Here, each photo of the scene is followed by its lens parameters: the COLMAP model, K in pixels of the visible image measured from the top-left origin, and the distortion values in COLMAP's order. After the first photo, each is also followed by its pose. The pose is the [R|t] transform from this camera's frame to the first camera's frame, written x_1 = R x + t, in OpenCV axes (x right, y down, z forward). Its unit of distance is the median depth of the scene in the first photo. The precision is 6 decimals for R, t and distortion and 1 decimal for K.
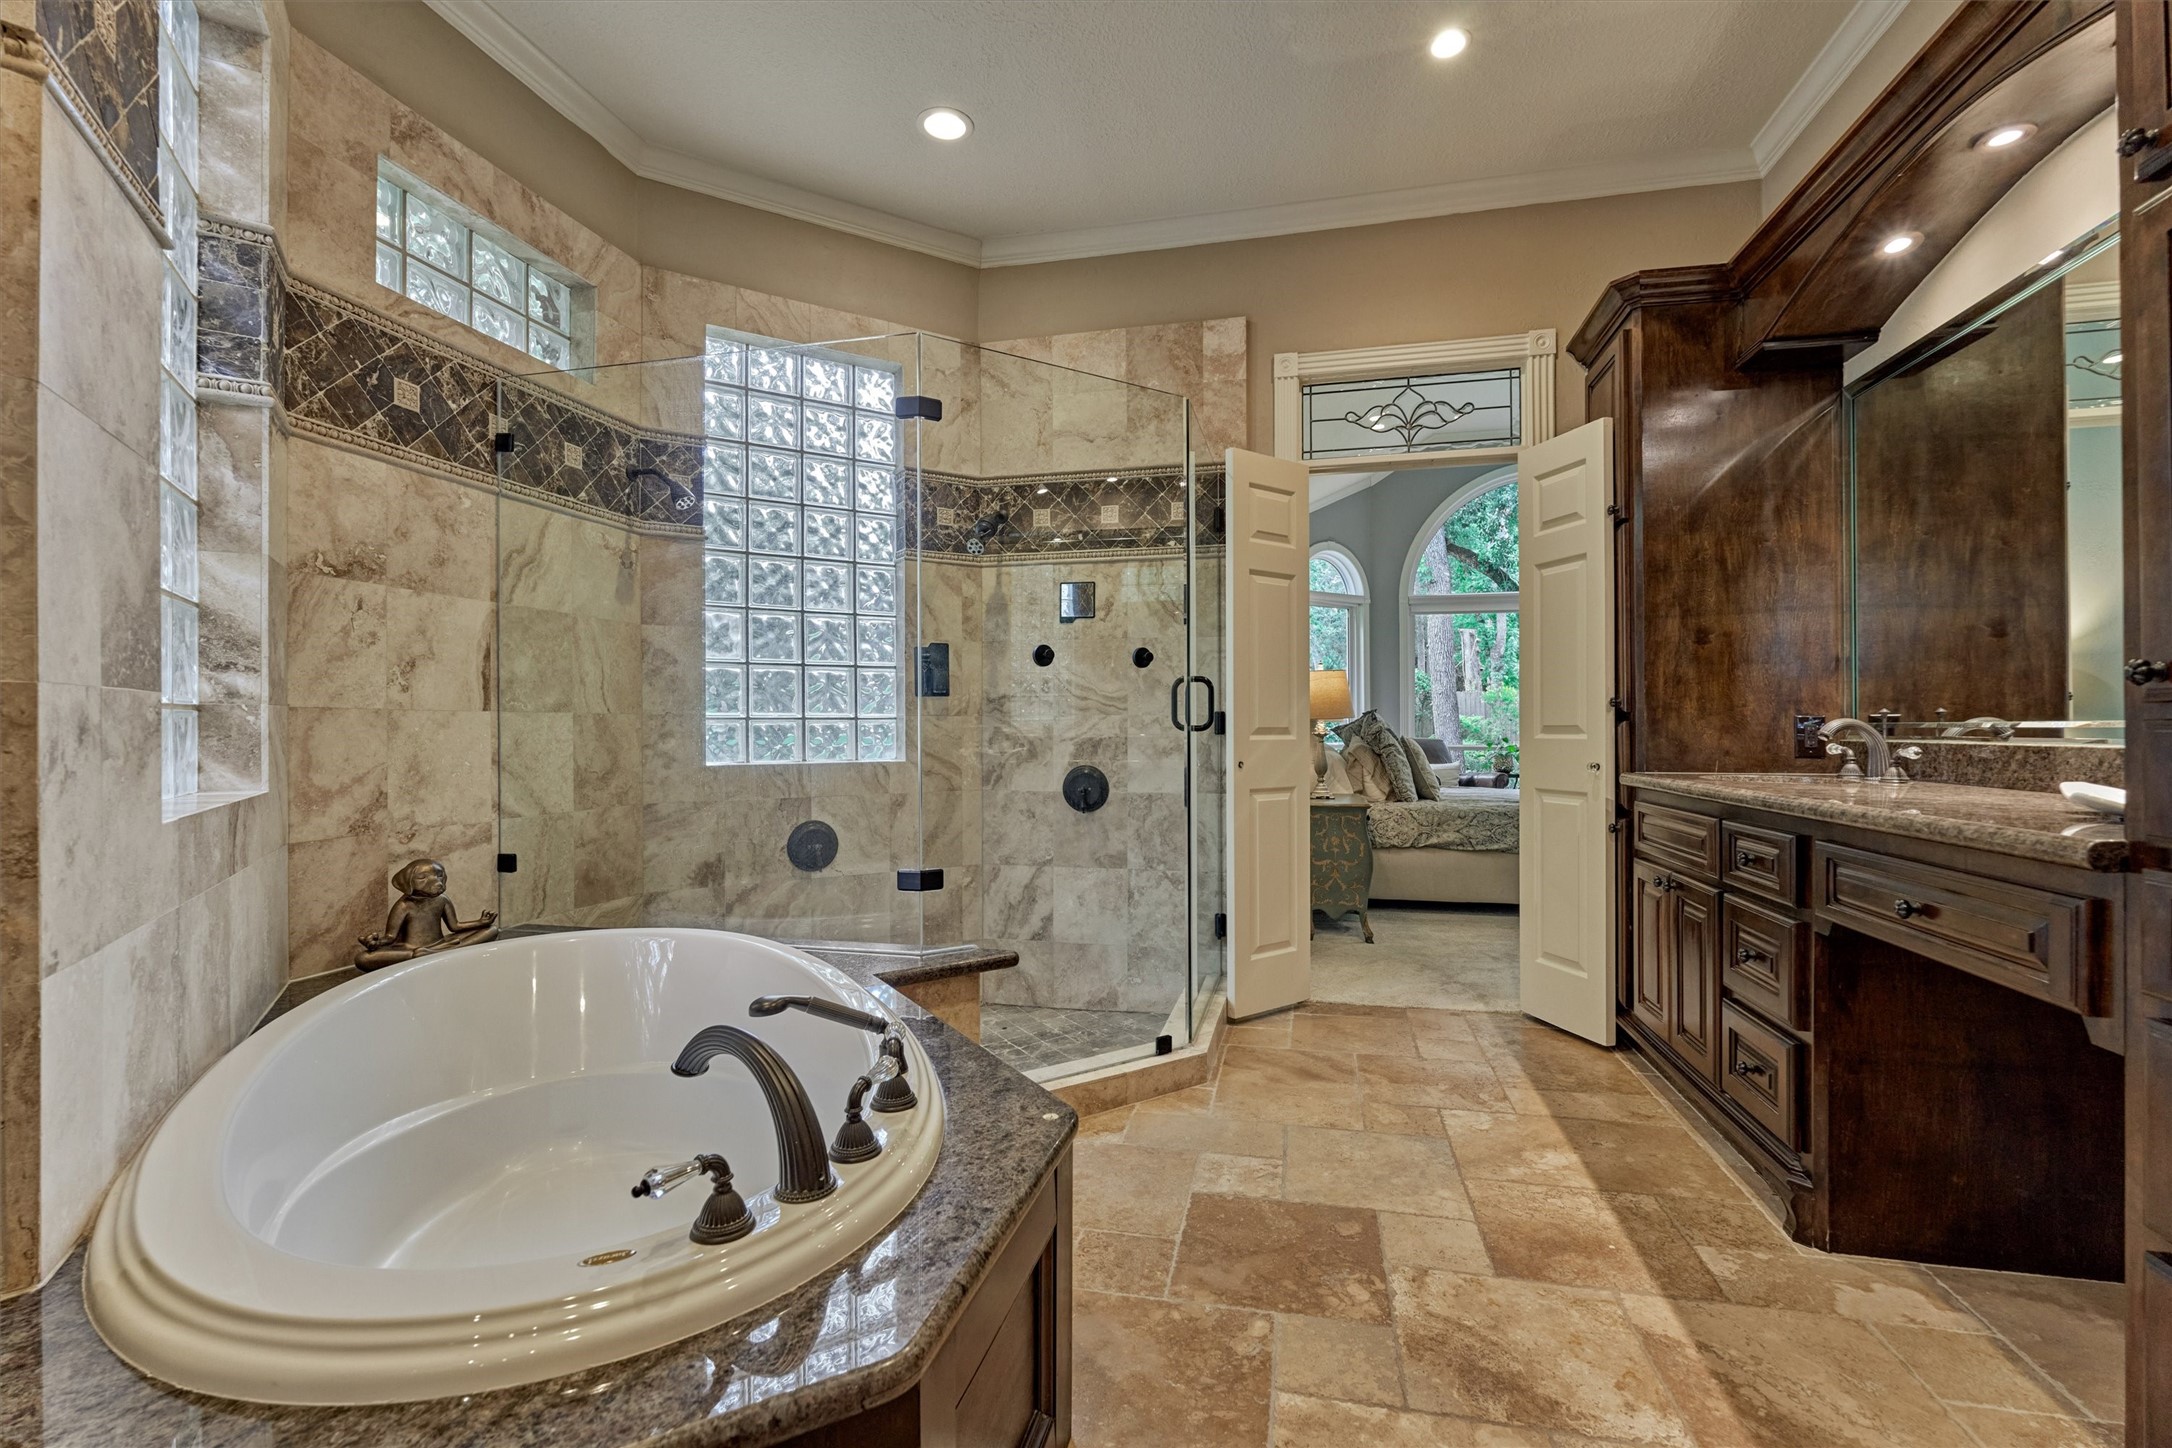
lens RADIAL K [[972.2, 0, 1083.4], [0, 972.2, 728.6], [0, 0, 1]] dist [-0.003581, 0.000543]
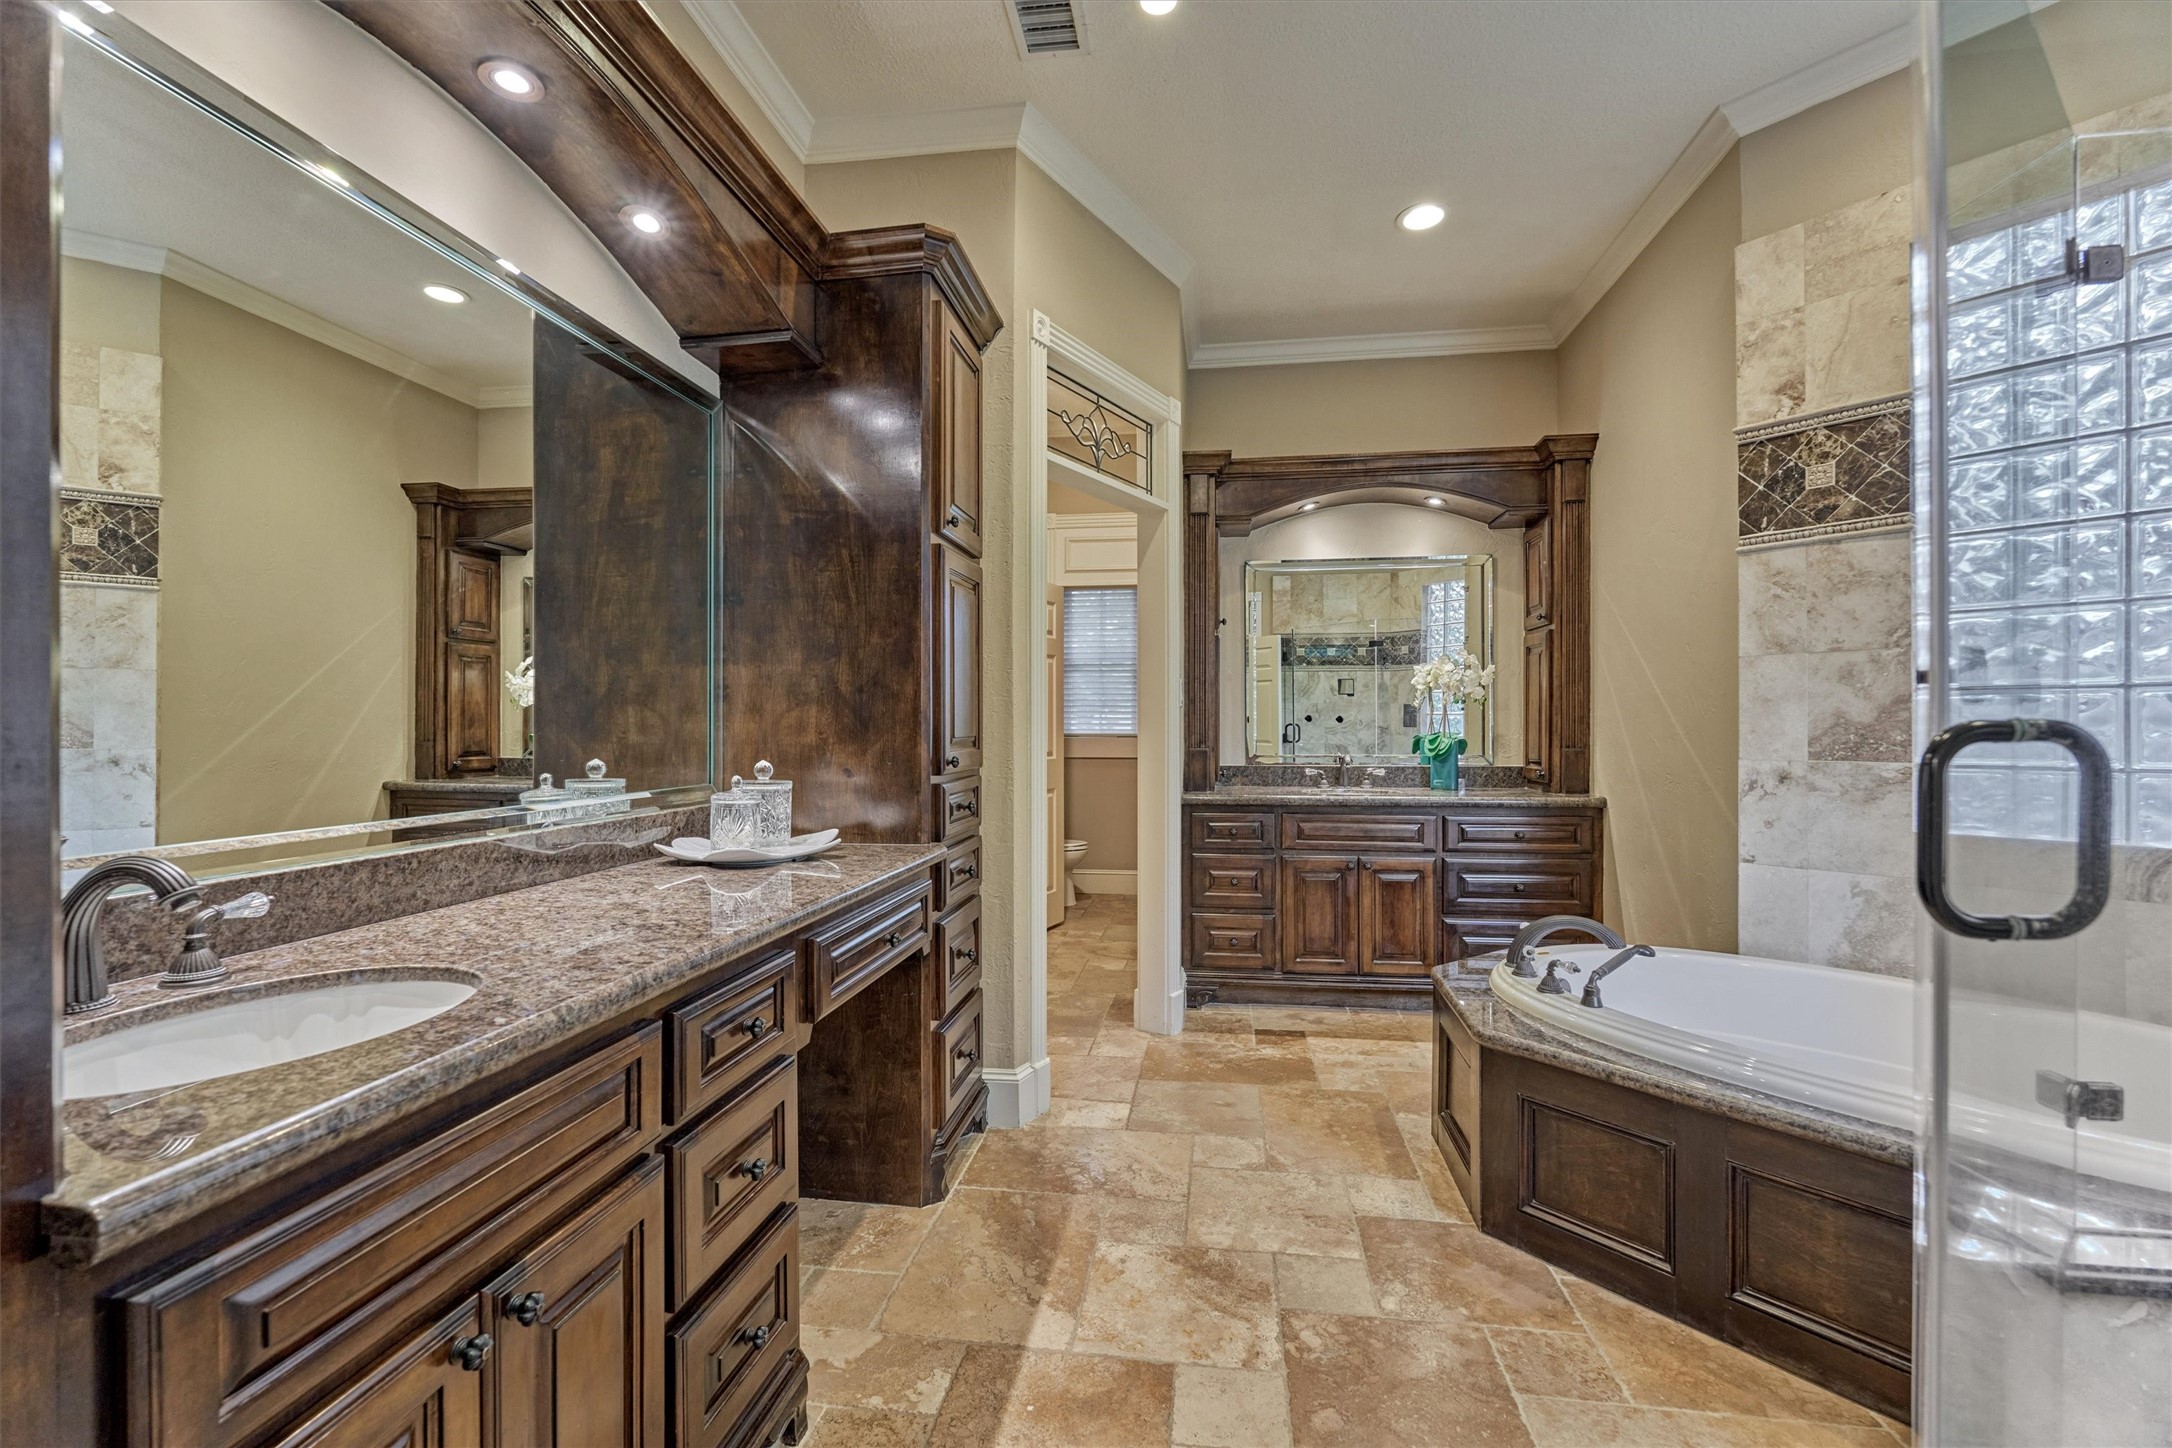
lens RADIAL K [[972.2, 0, 1083.4], [0, 972.2, 728.6], [0, 0, 1]] dist [-0.003581, 0.000543]
pose [[-0.996661, 0.005907, -0.081436, 0.603536], [0.005397, 0.999964, 0.006489, -0.089703], [0.081472, 0.006028, -0.996657, 2.002124]]
